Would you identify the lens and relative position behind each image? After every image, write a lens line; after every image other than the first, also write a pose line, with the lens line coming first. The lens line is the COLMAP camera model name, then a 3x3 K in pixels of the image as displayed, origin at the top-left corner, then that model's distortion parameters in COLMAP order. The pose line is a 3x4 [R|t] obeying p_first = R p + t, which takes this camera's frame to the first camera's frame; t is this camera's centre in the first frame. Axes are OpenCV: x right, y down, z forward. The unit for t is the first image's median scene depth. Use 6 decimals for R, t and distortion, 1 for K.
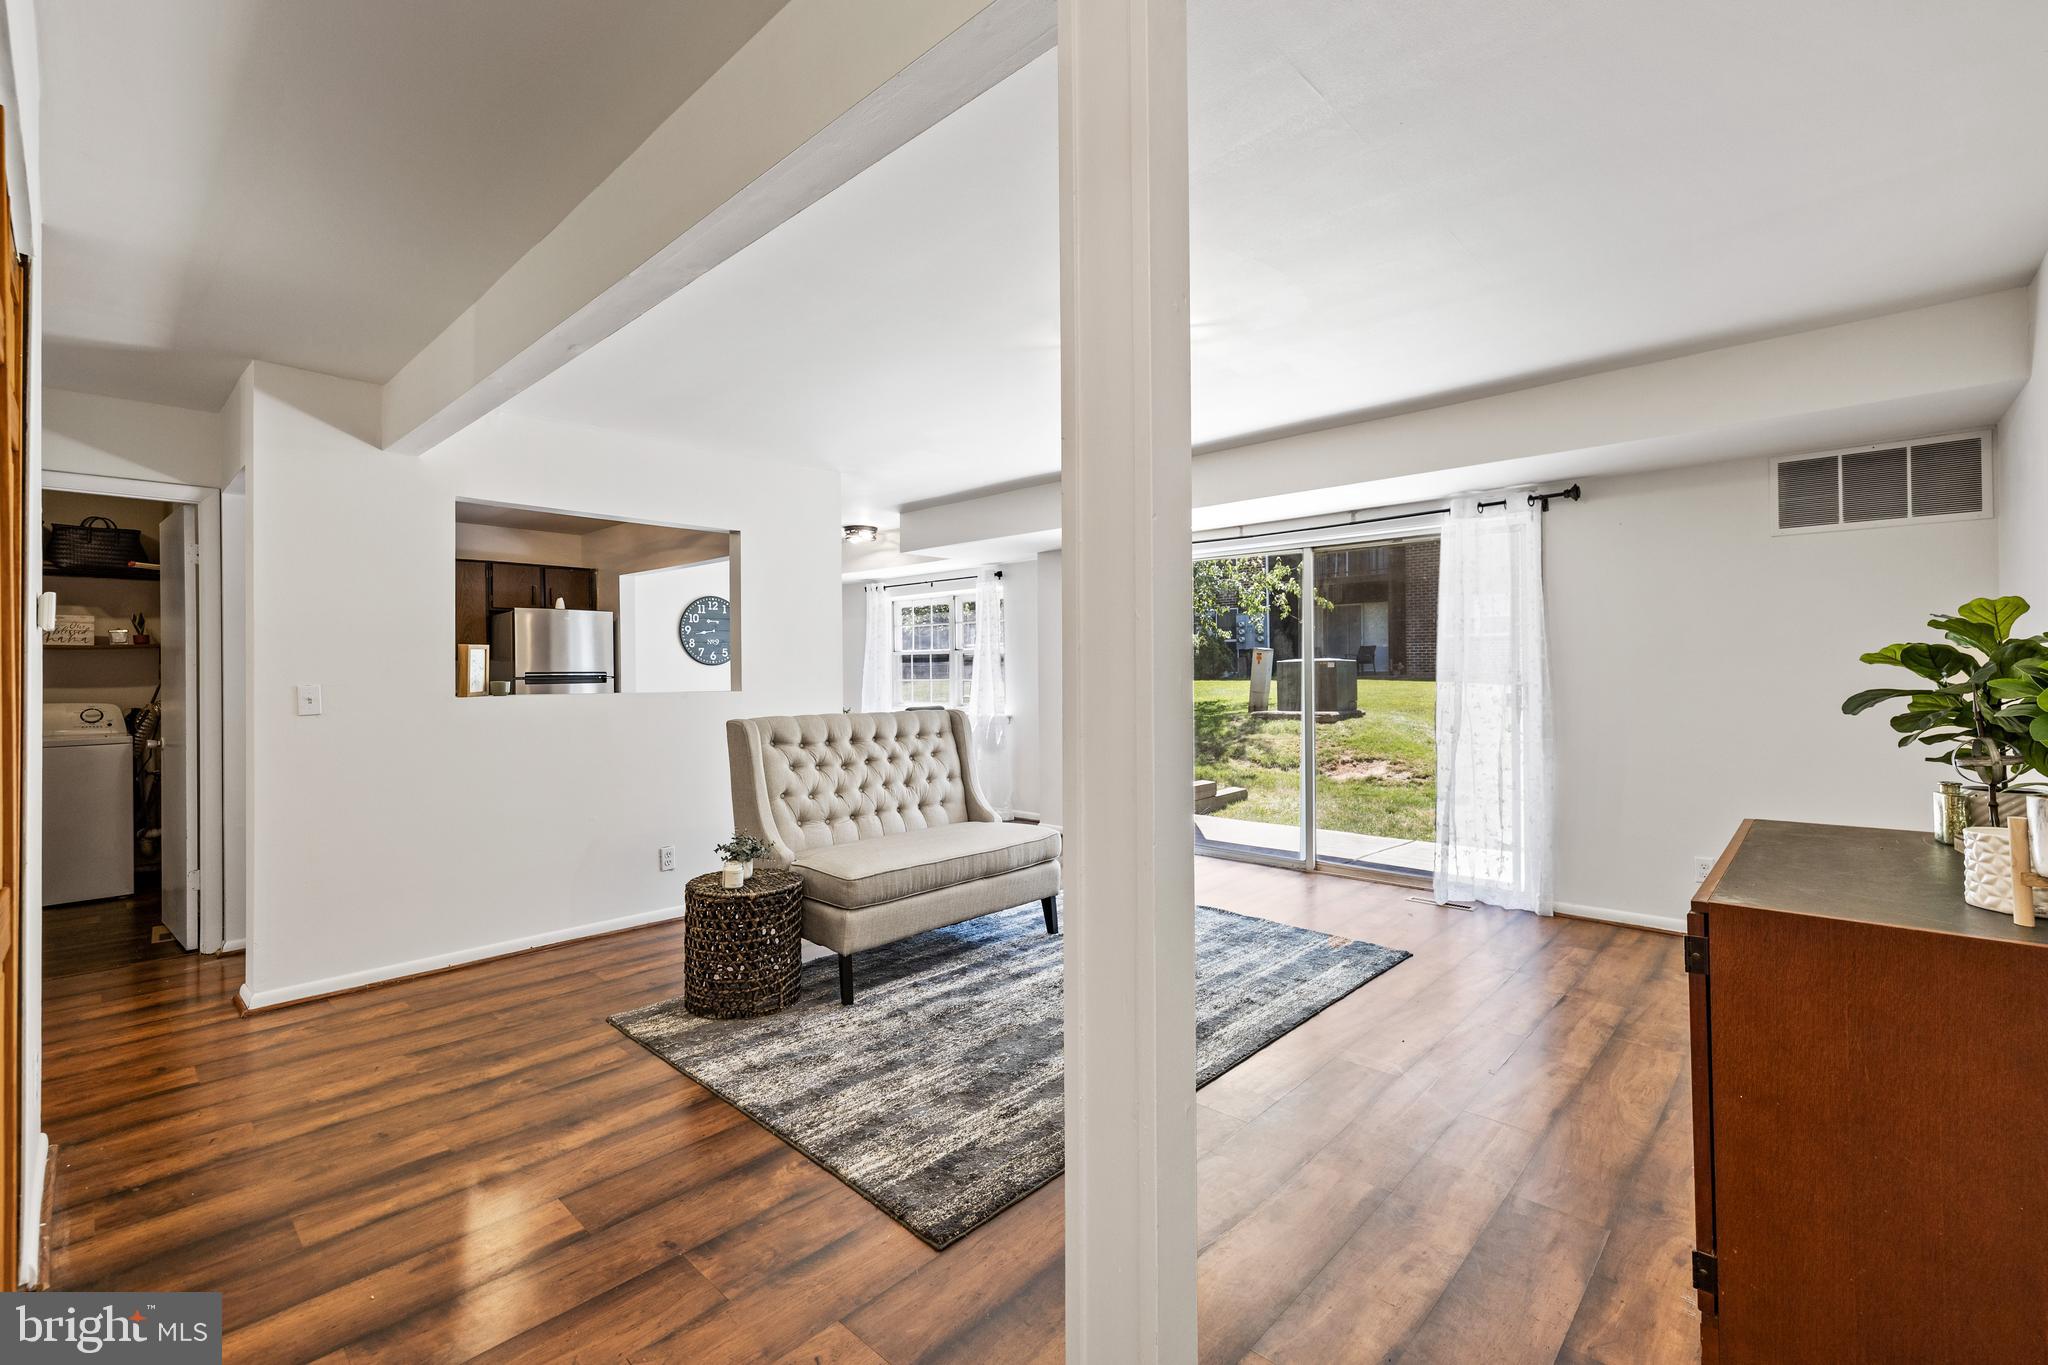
lens RADIAL K [[877.8, 0, 1033.6], [0, 877.8, 666.9], [0, 0, 1]] dist [-0.000307, 0.001792]
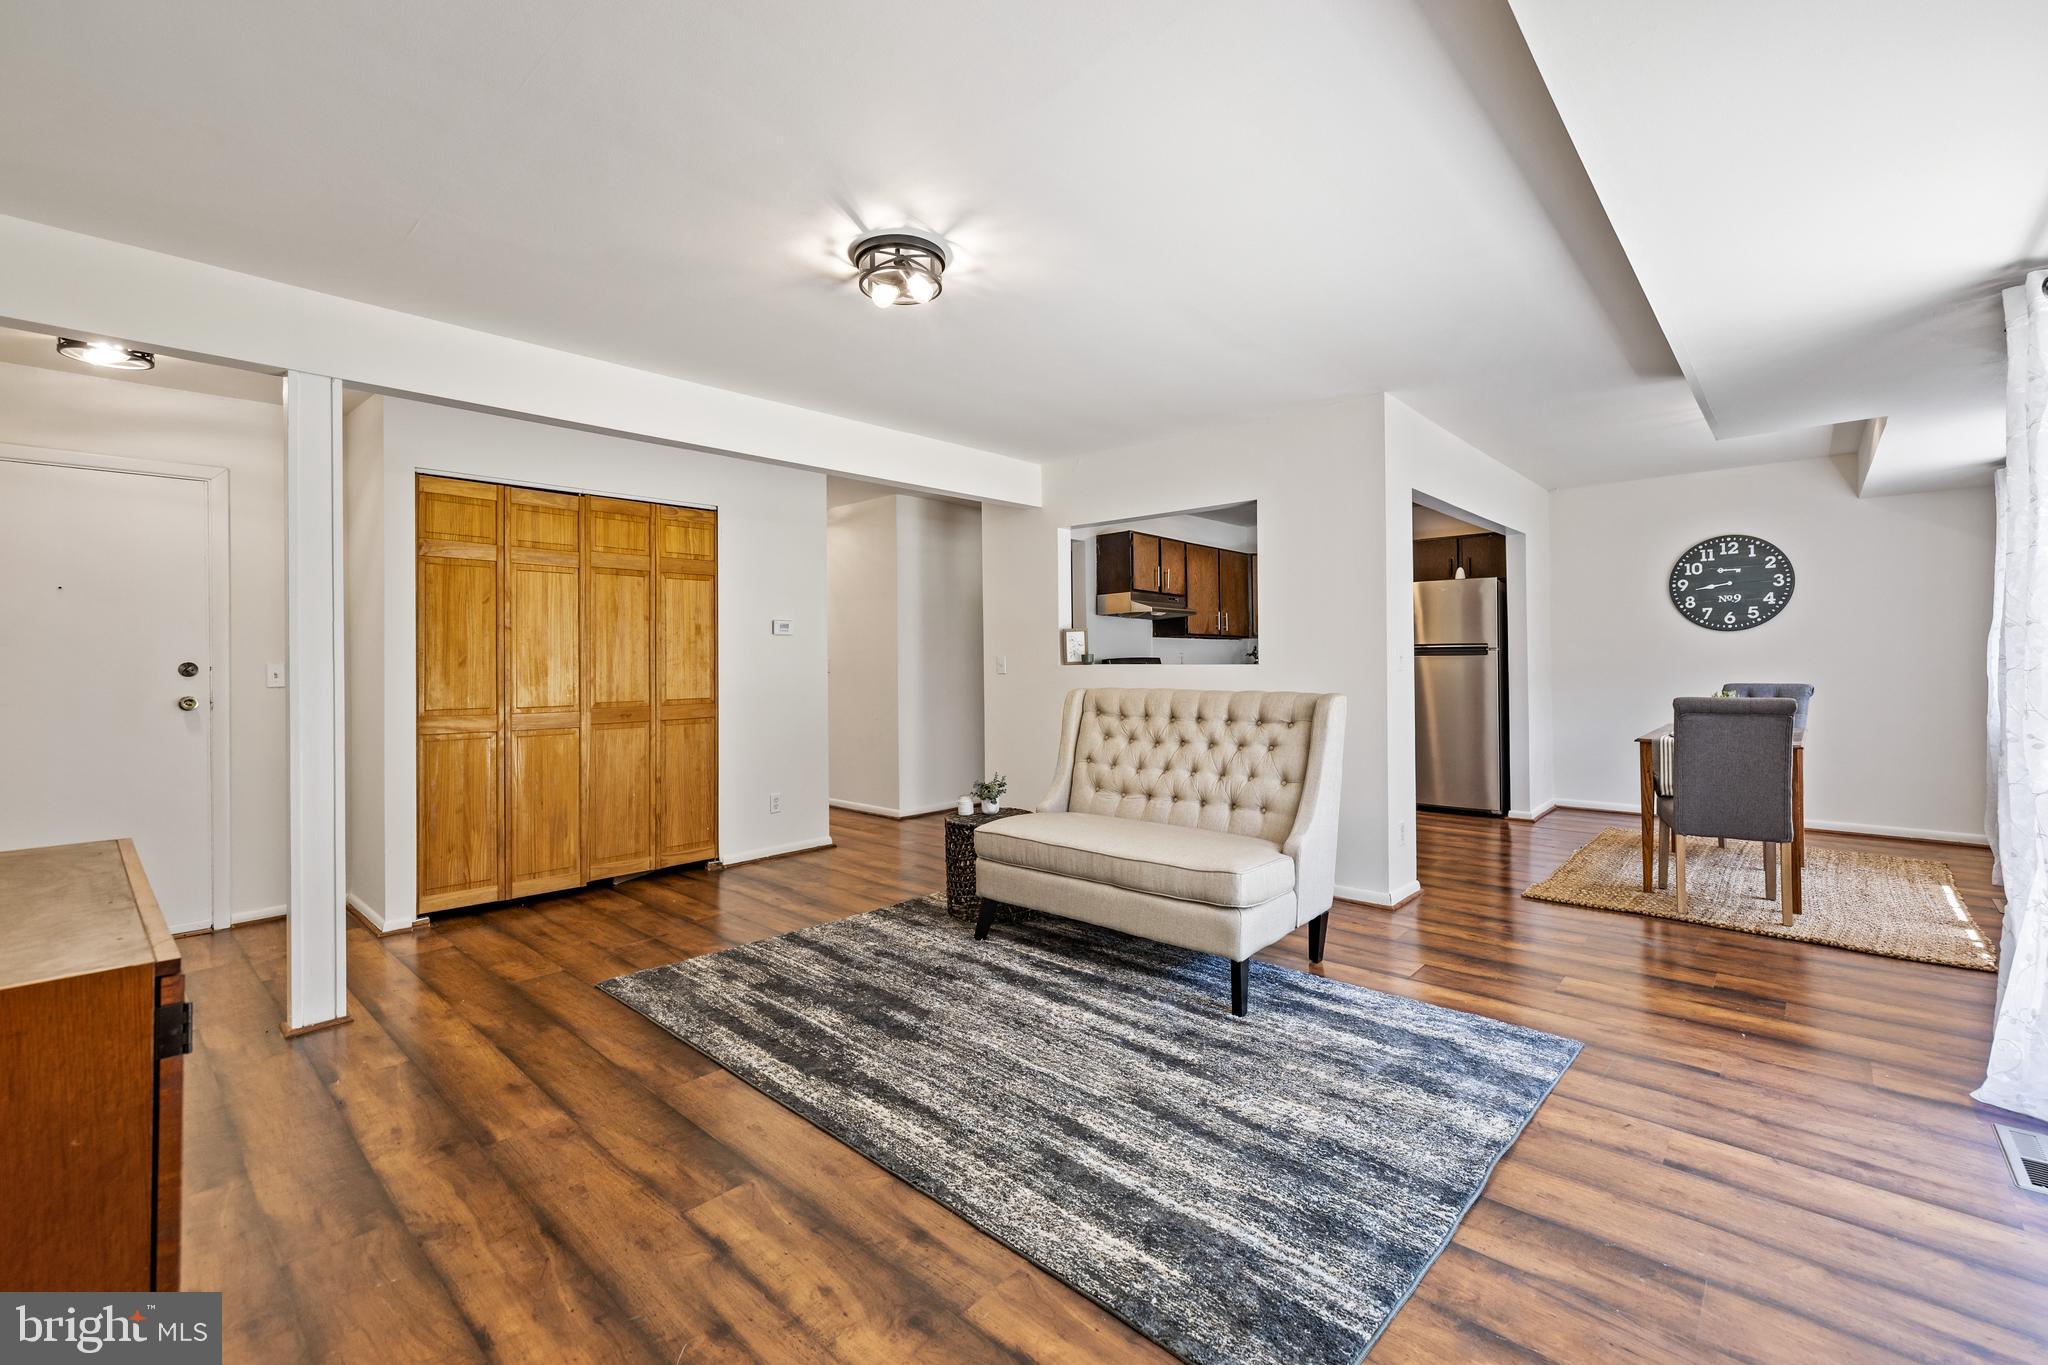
lens RADIAL K [[877.8, 0, 1002.8], [0, 877.8, 654.7], [0, 0, 1]] dist [-0.000307, 0.001792]
pose [[-0.011300, 0.001754, -0.999935, 0.779030], [0.017416, 0.999847, 0.001557, 0.012877], [0.999784, -0.017397, -0.011328, 0.887143]]
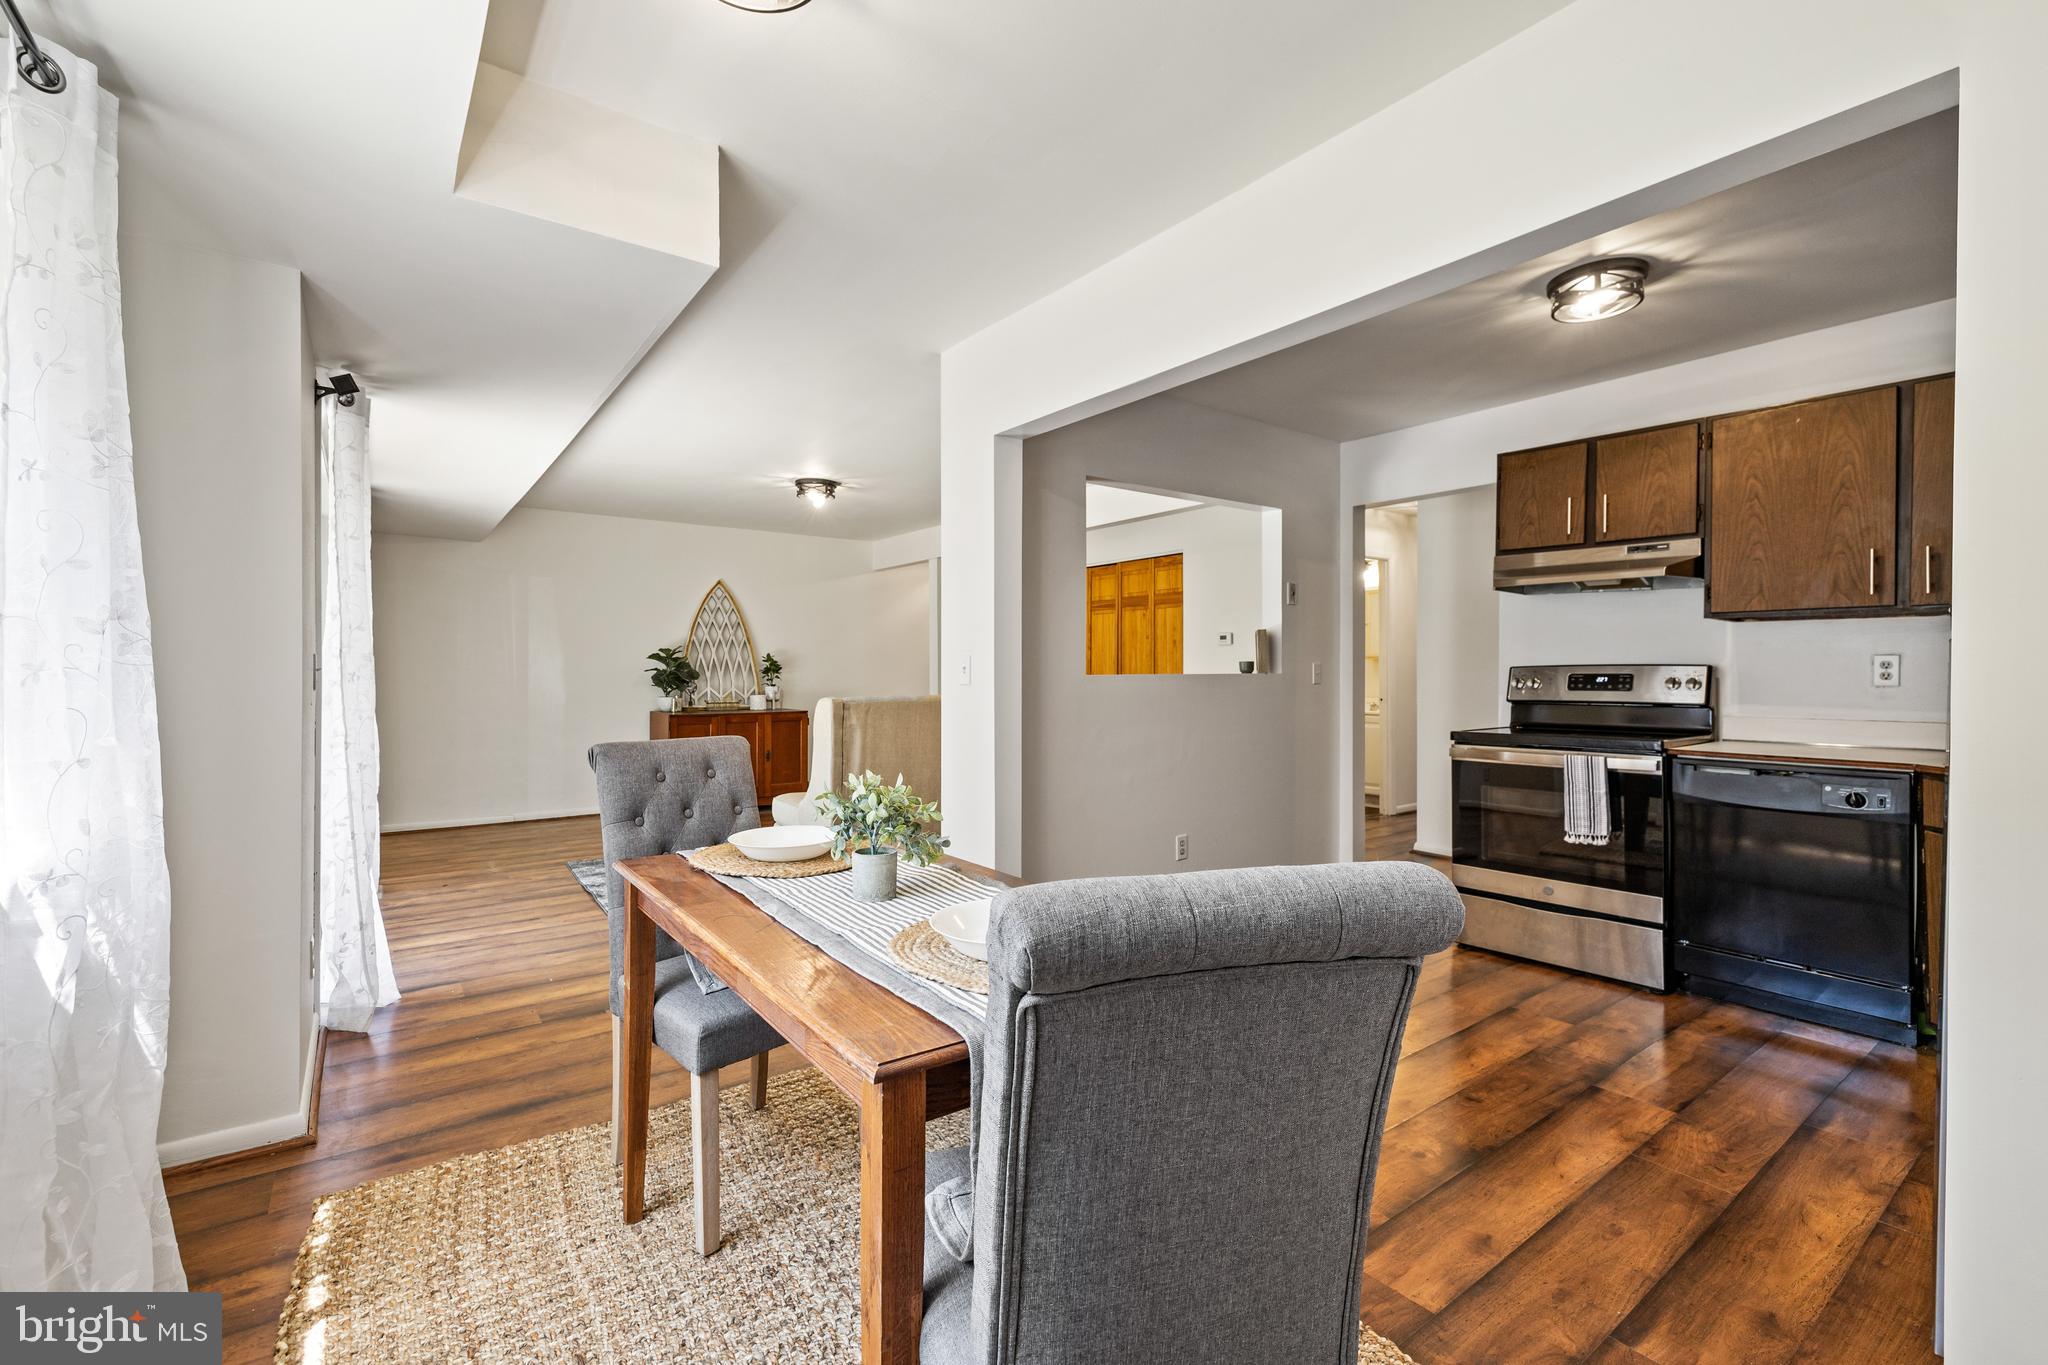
lens RADIAL K [[877.8, 0, 1012.6], [0, 877.8, 671.7], [0, 0, 1]] dist [-0.000307, 0.001792]
pose [[-0.978670, 0.009579, 0.205216, -0.550508], [0.008331, 0.999941, -0.006945, 0.036465], [-0.205271, -0.005087, -0.978692, 2.214547]]
